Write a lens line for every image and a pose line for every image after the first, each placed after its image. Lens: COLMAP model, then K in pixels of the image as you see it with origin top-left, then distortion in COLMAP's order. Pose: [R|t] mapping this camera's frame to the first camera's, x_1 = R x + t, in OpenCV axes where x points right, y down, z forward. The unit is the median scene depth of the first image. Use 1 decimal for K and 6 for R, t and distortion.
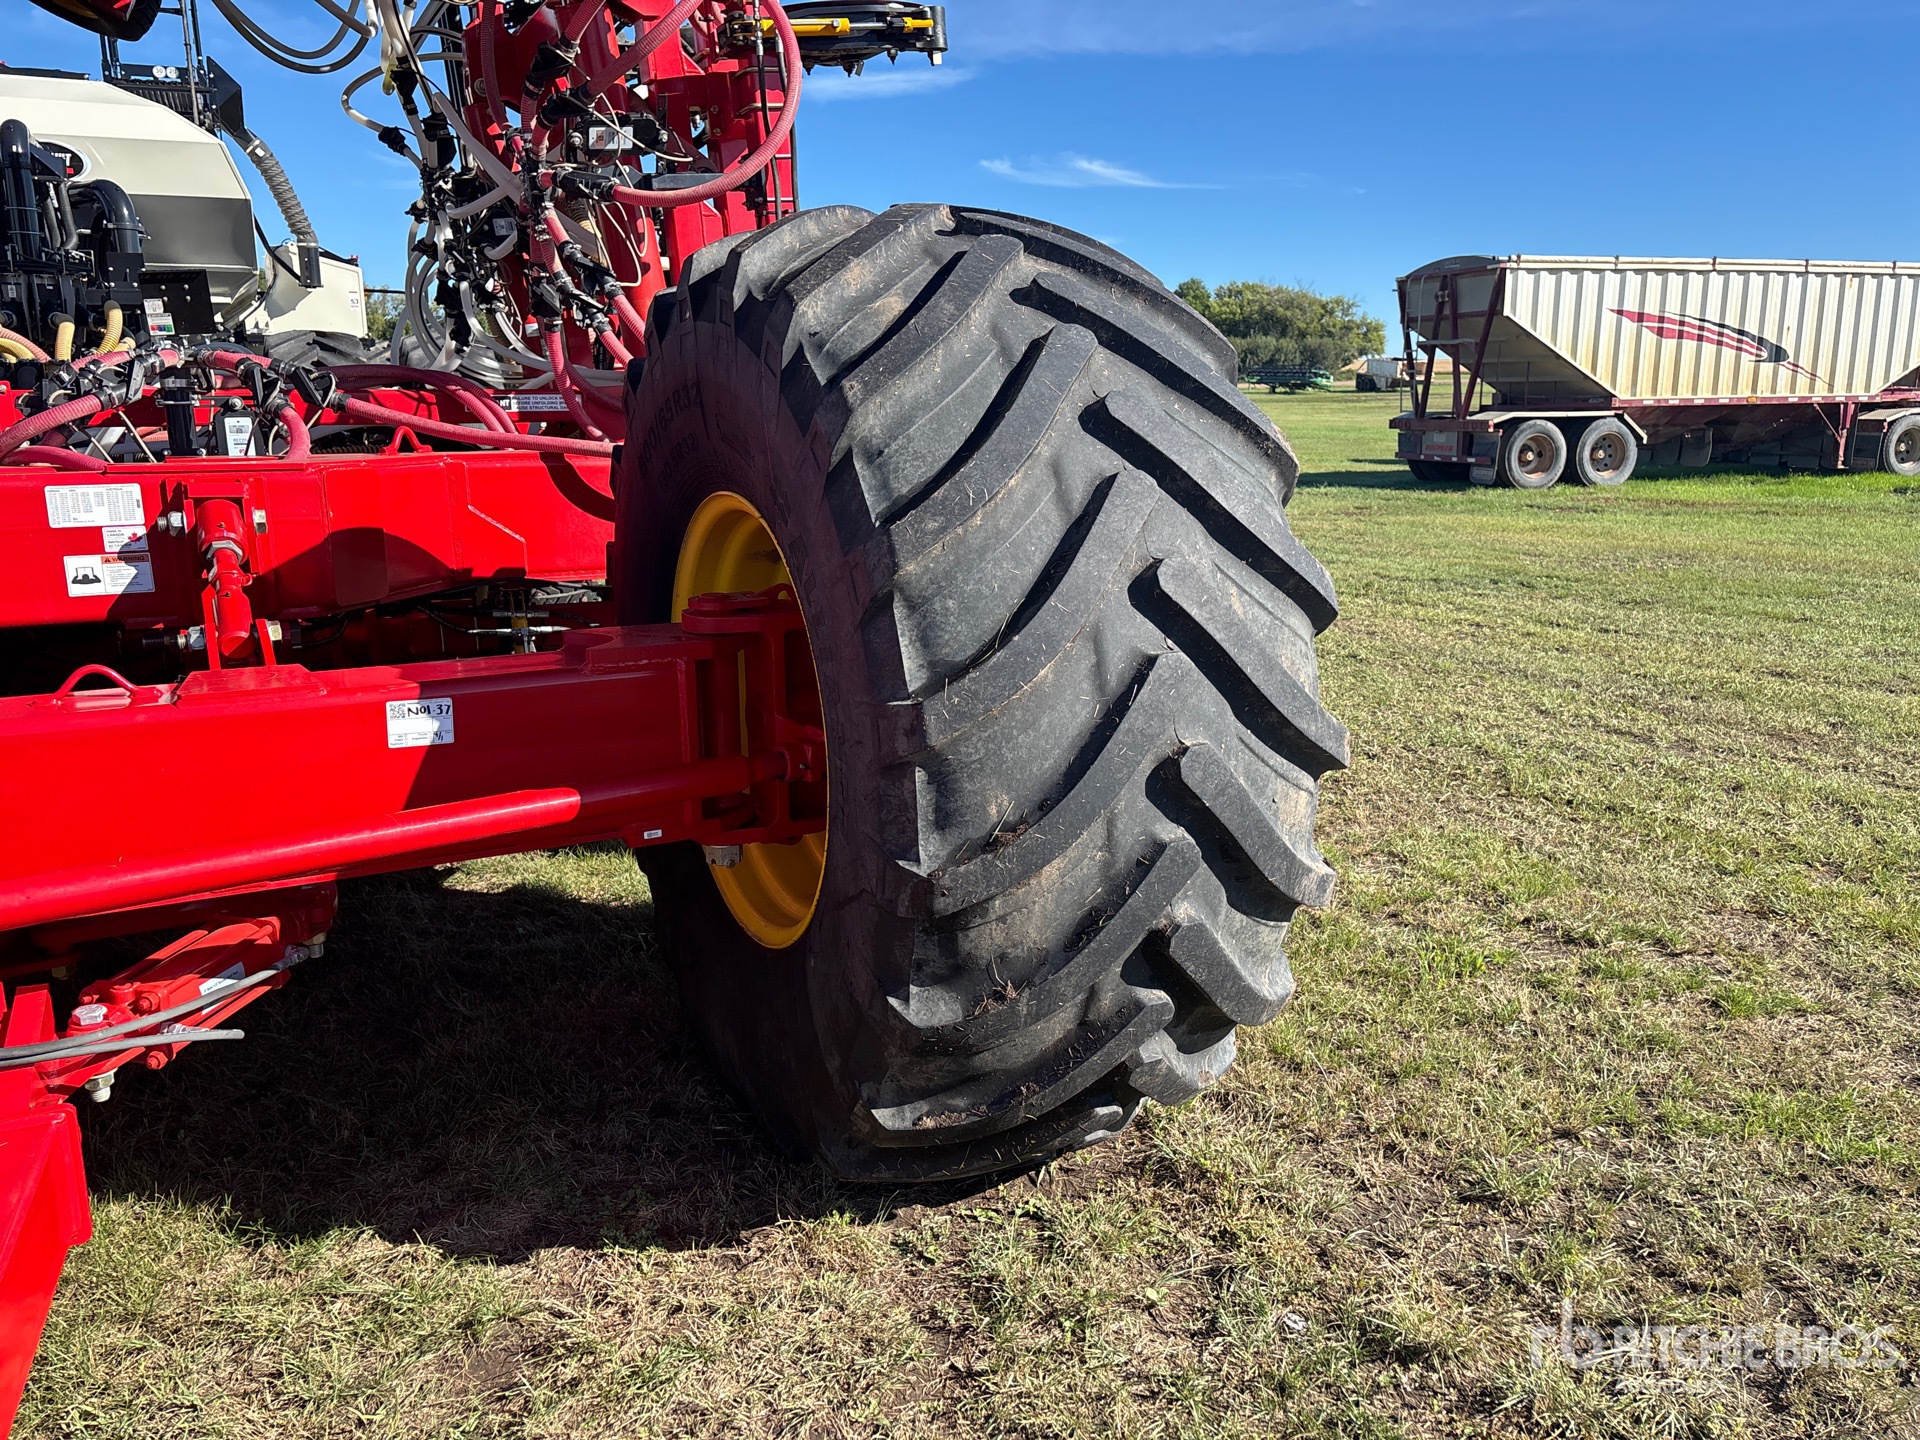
lens RADIAL K [[1472.2, 0, 968.6], [0, 1472.2, 741.7], [0, 0, 1]] dist [0.083790, -0.072049]
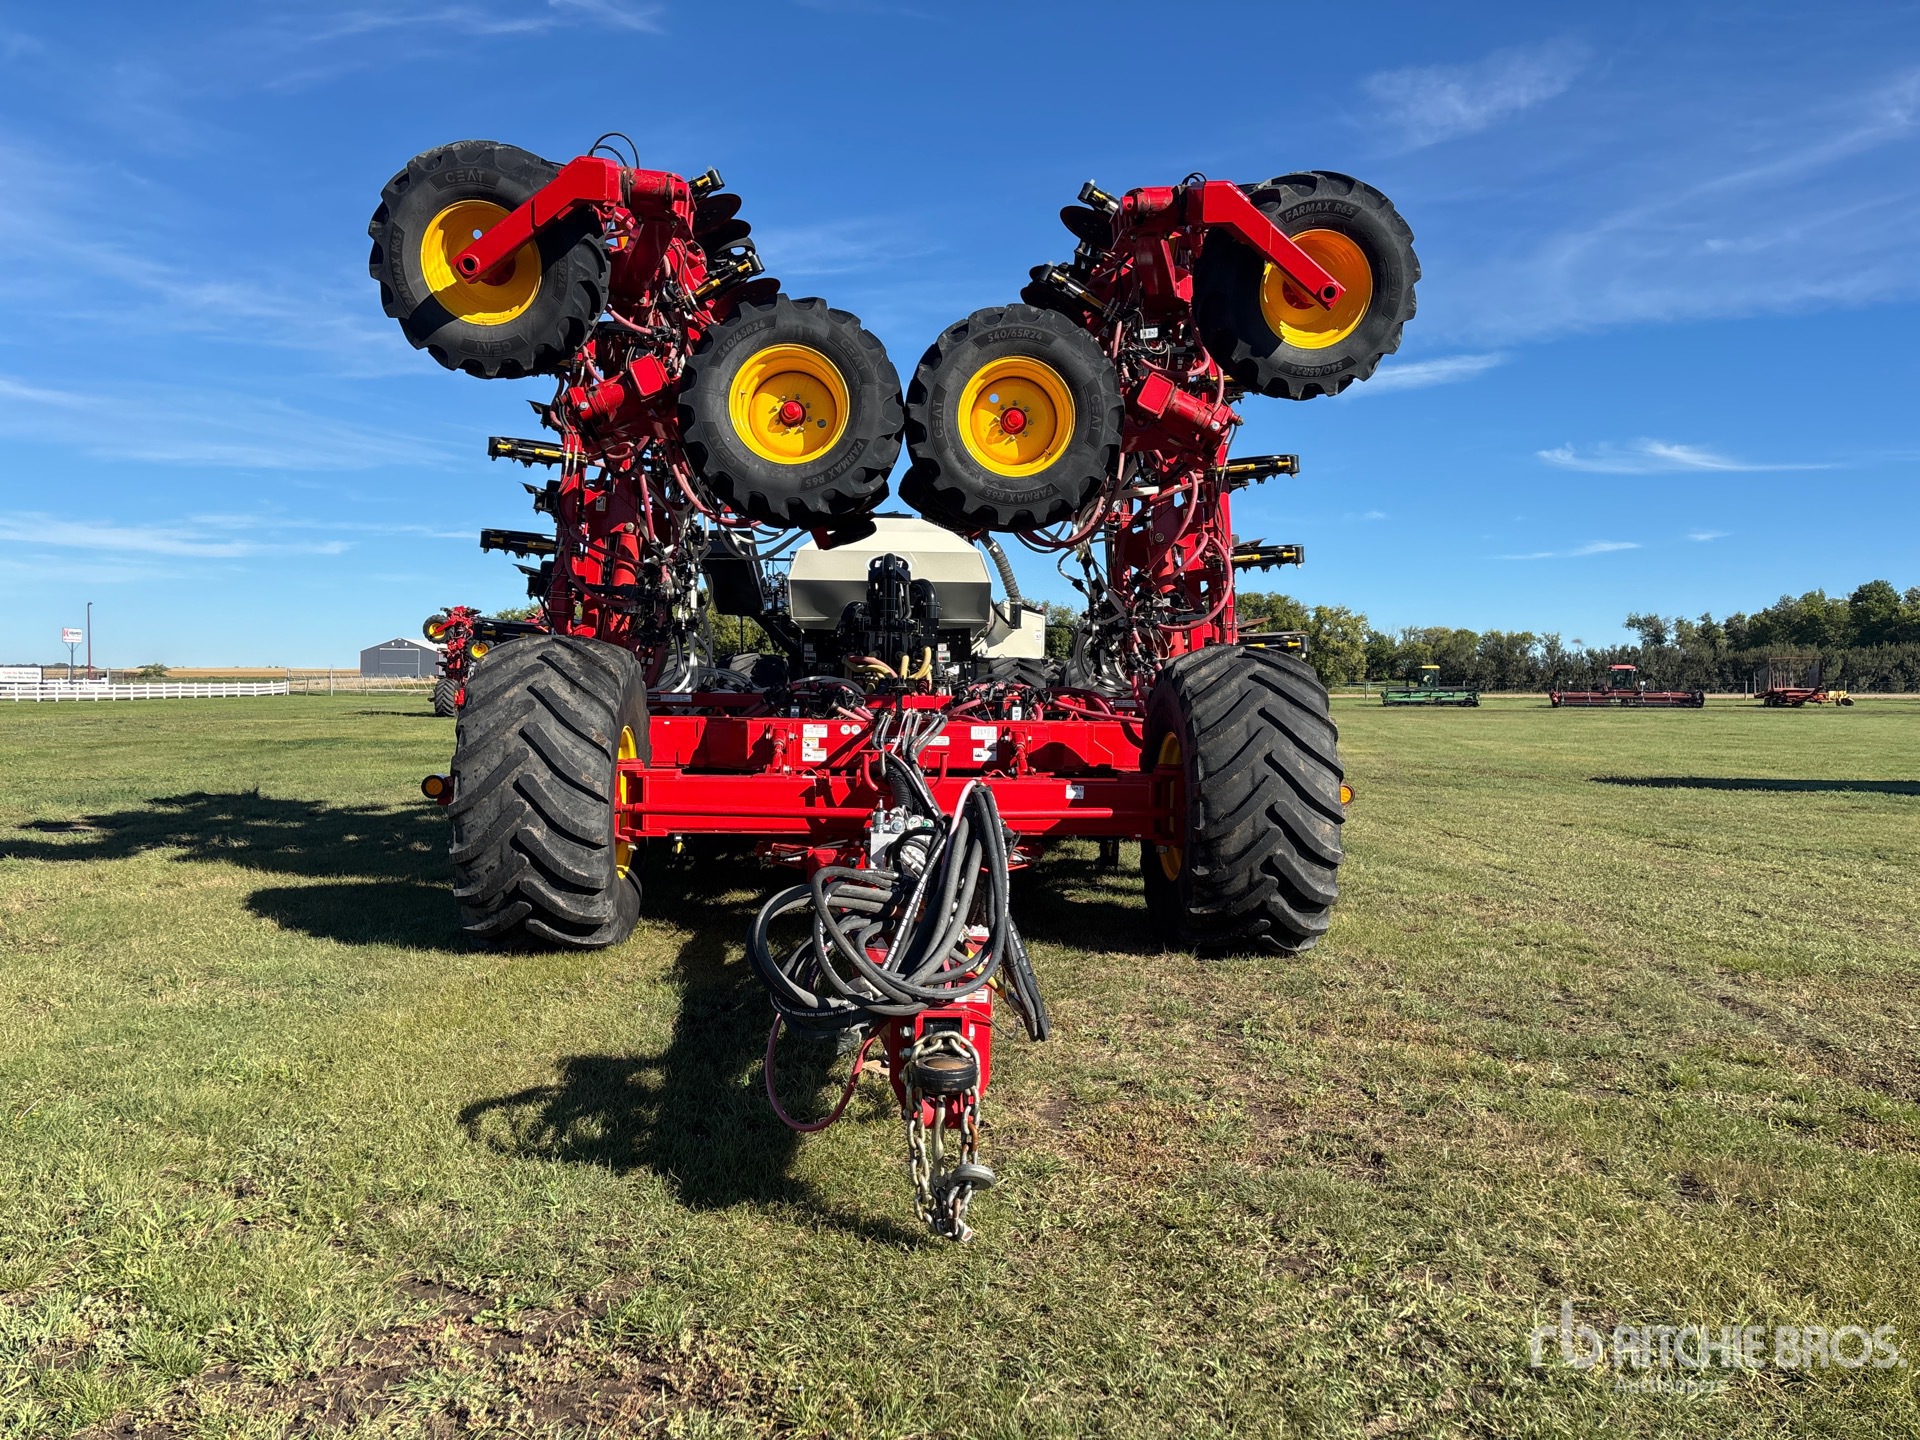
lens RADIAL K [[1499.6, 0, 960.0], [0, 1499.6, 720.0], [0, 0, 1]] dist [0.076010, -0.100865]
pose [[0.916198, 0.027792, -0.399761, 0.635756], [-0.111052, 0.976129, -0.186653, 0.409948], [0.385031, 0.215405, 0.897414, -1.855768]]
